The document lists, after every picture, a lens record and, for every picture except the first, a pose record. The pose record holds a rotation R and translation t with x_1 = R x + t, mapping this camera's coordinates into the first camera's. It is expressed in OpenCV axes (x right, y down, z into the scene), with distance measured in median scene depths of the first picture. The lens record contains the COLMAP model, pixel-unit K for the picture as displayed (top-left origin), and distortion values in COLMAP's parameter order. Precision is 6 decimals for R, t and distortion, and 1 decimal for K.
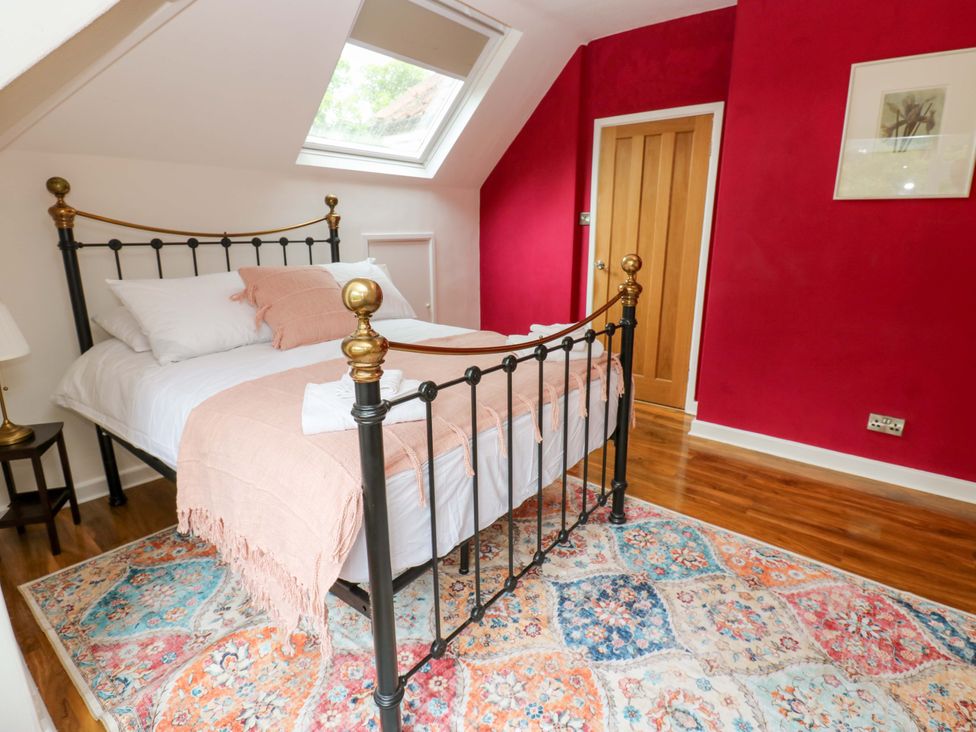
lens RADIAL K [[509.1, 0, 485.3], [0, 509.1, 364.0], [0, 0, 1]] dist [-0.002442, -0.010936]
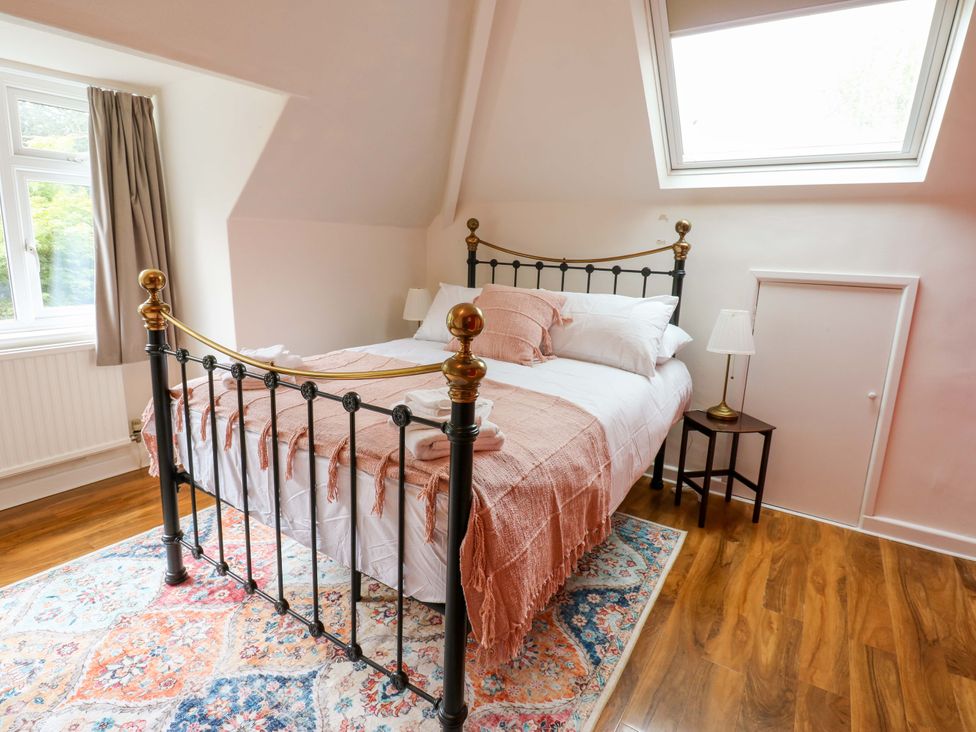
lens RADIAL K [[509.1, 0, 488.6], [0, 509.1, 356.8], [0, 0, 1]] dist [-0.002442, -0.010936]
pose [[0.097109, 0.201423, -0.974679, 0.731793], [-0.293307, 0.941608, 0.165366, -0.225419], [0.951074, 0.269821, 0.150517, 0.864431]]
